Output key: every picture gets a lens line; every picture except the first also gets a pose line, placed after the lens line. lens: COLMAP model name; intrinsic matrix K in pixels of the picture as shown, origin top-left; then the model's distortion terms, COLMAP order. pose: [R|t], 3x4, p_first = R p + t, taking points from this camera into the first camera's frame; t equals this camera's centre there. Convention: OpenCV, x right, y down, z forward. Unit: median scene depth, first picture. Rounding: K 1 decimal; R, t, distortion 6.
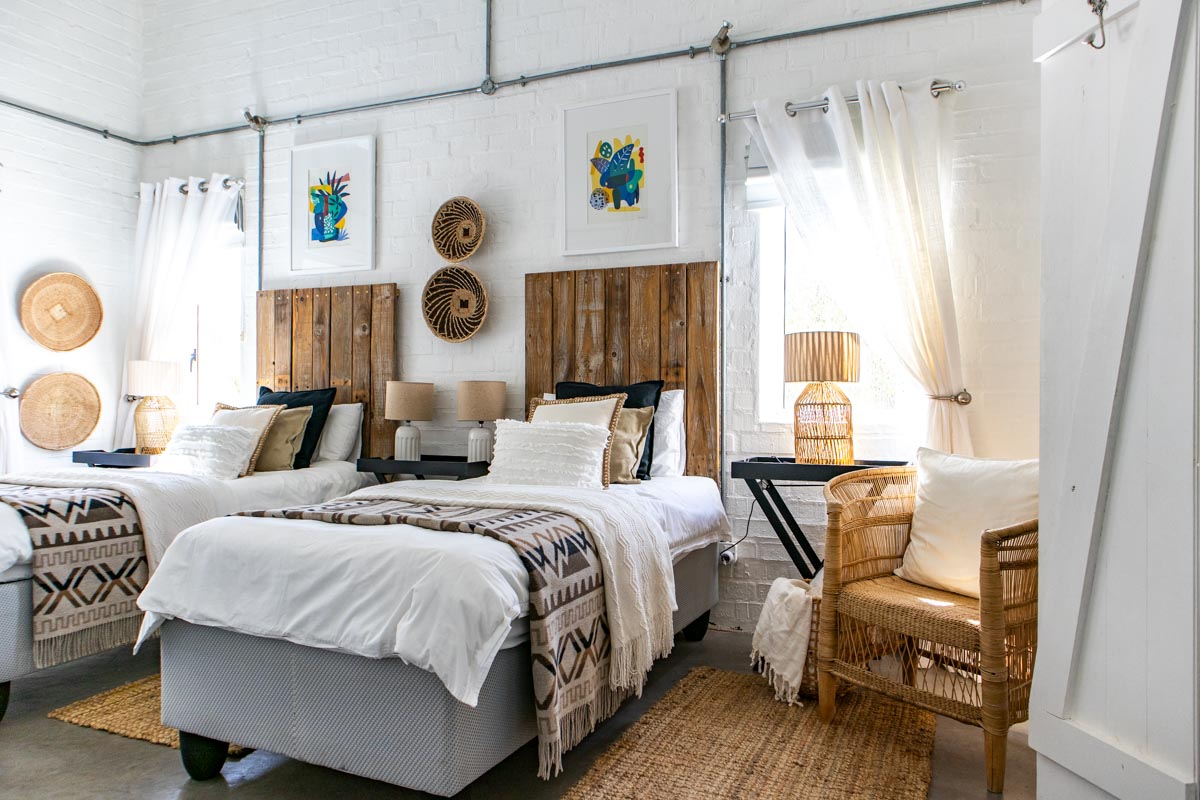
lens RADIAL K [[839.8, 0, 600.0], [0, 839.8, 400.0], [0, 0, 1]] dist [0.003154, 0.000215]
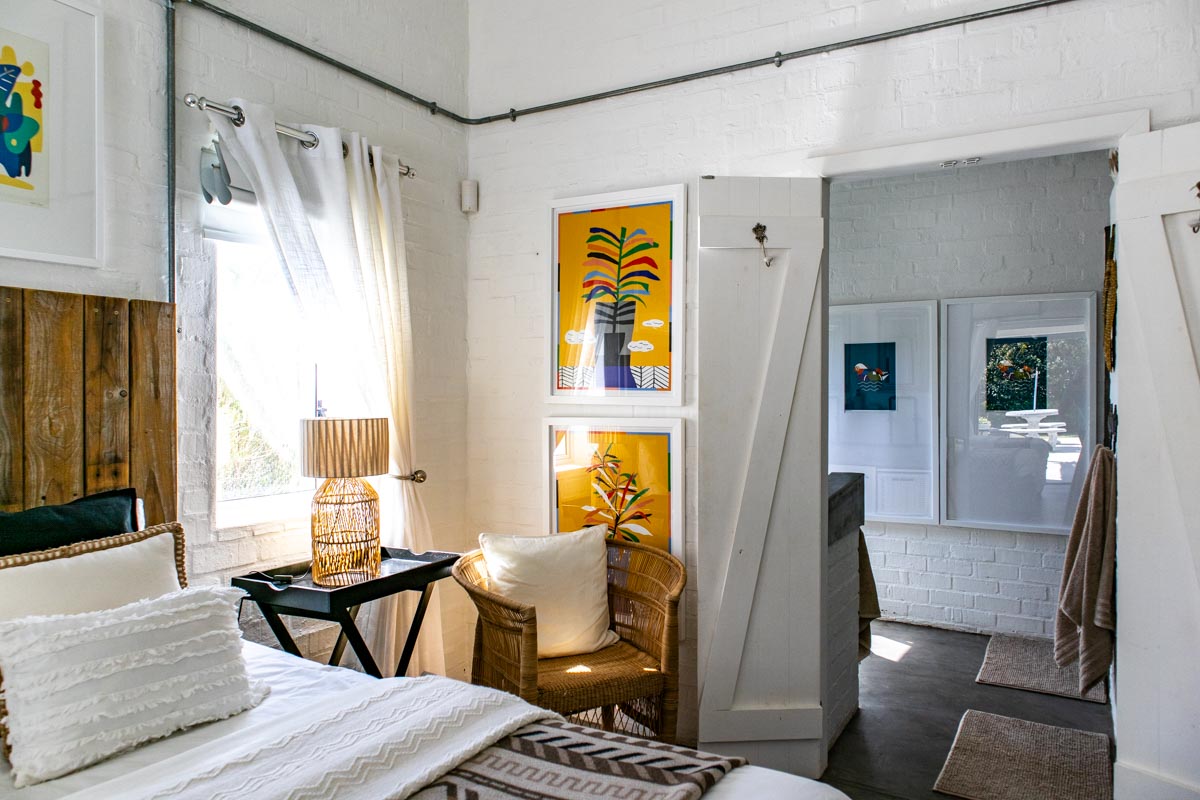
lens RADIAL K [[835.6, 0, 600.0], [0, 835.6, 400.0], [0, 0, 1]] dist [0.019241, 0.003141]
pose [[0.118879, -0.010333, 0.992855, -0.489183], [-0.003015, 0.999937, 0.010768, -0.093886], [-0.992904, -0.004273, 0.118841, 0.565841]]
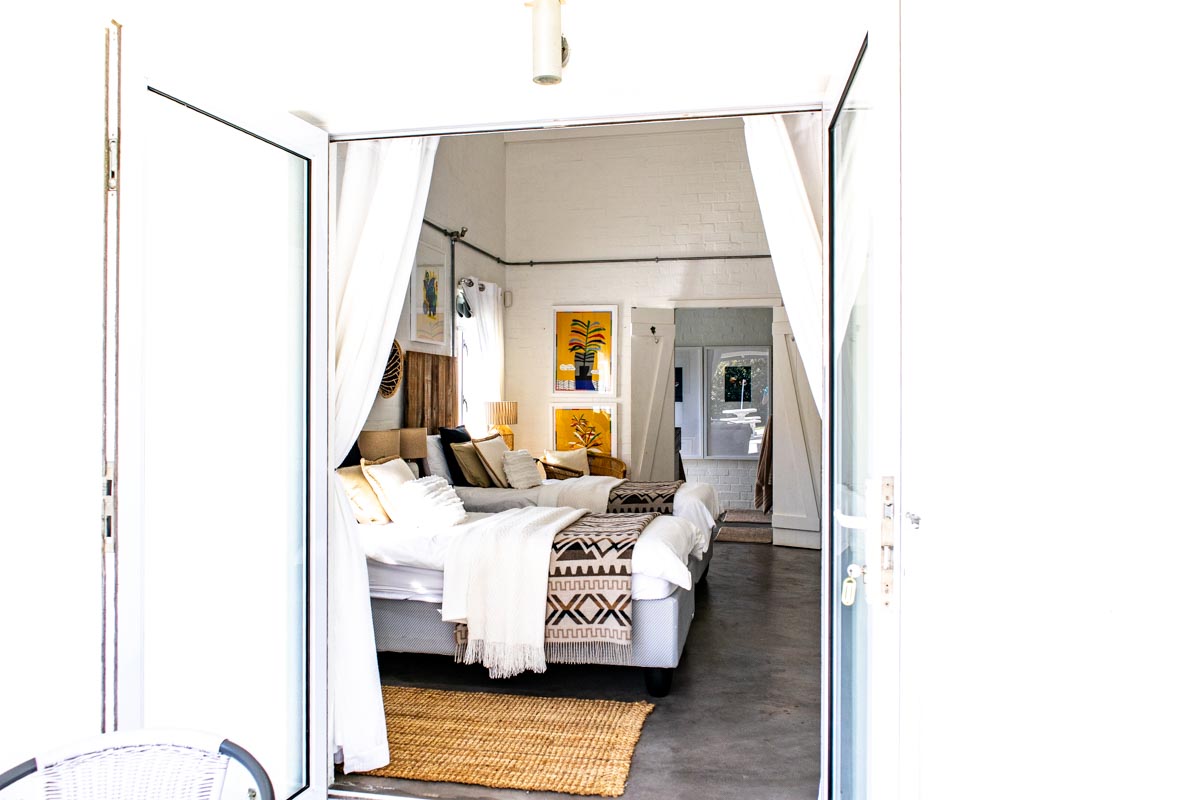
lens RADIAL K [[858.6, 0, 600.0], [0, 858.6, 400.0], [0, 0, 1]] dist [0.001082, 0.000008]
pose [[-0.197858, -0.005467, 0.980215, -1.731136], [-0.005947, 0.999973, 0.004376, -0.081442], [-0.980213, -0.004964, -0.197885, 1.058520]]
